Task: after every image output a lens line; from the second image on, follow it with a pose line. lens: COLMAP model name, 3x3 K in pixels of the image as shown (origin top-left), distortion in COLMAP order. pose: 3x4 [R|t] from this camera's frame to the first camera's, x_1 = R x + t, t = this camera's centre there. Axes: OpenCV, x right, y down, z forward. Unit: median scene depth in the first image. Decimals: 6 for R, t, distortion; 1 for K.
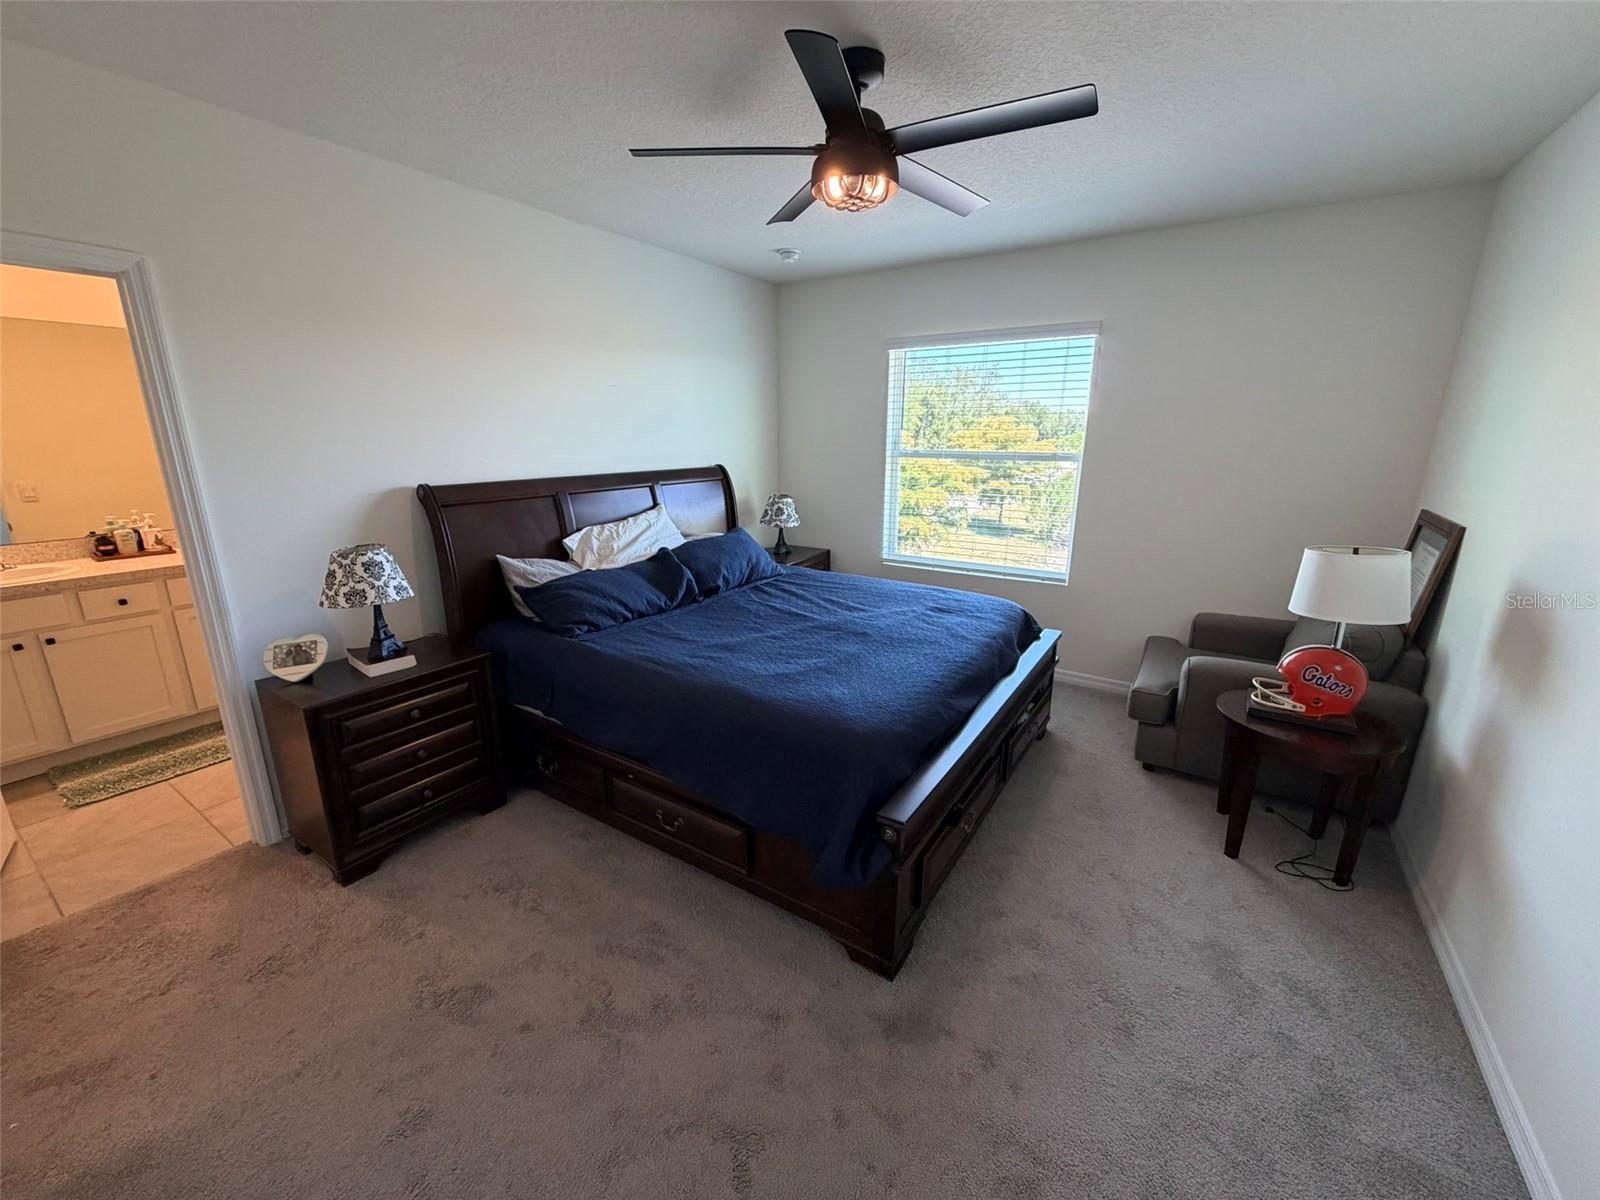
lens RADIAL K [[637.6, 0, 795.0], [0, 637.6, 598.2], [0, 0, 1]] dist [-0.000165, 0.000366]
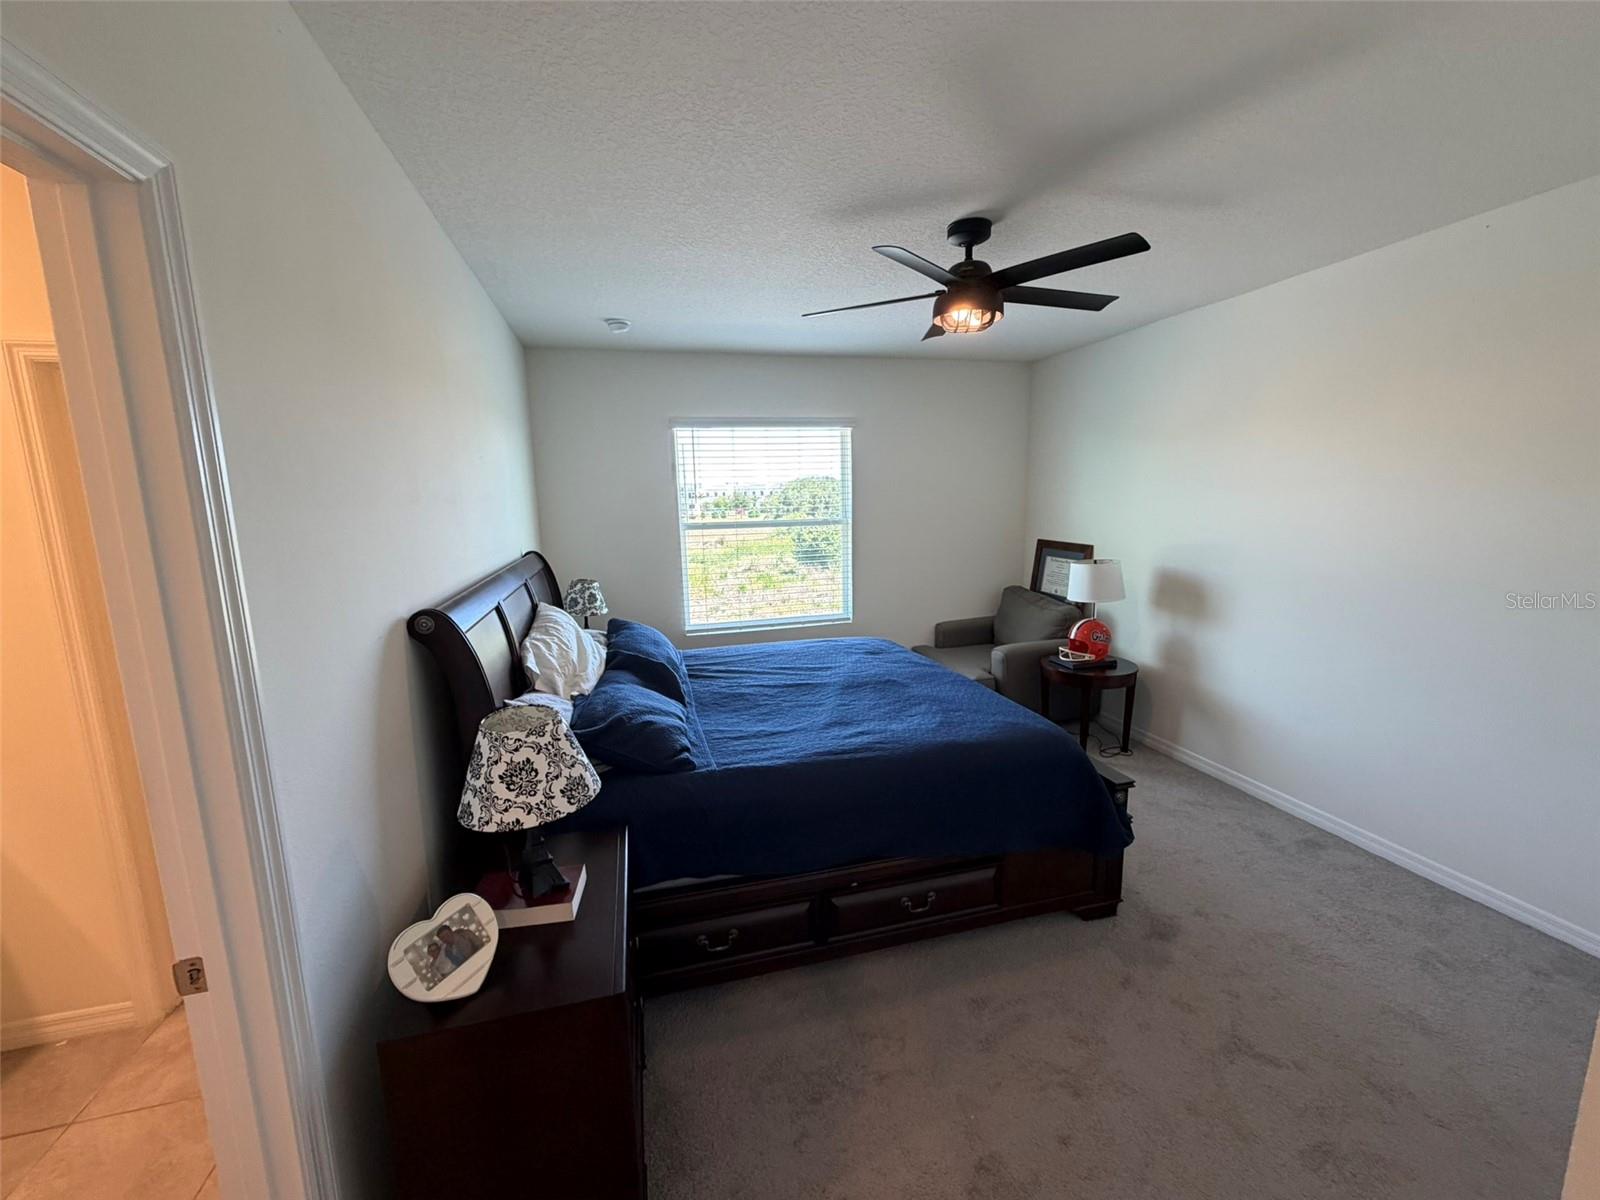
lens RADIAL K [[637.6, 0, 795.0], [0, 637.6, 598.2], [0, 0, 1]] dist [-0.000165, 0.000366]
pose [[0.669372, -0.136424, 0.730294, -0.731763], [0.213521, 0.976849, -0.013226, -0.097729], [-0.711583, 0.164786, 0.683005, 0.301432]]
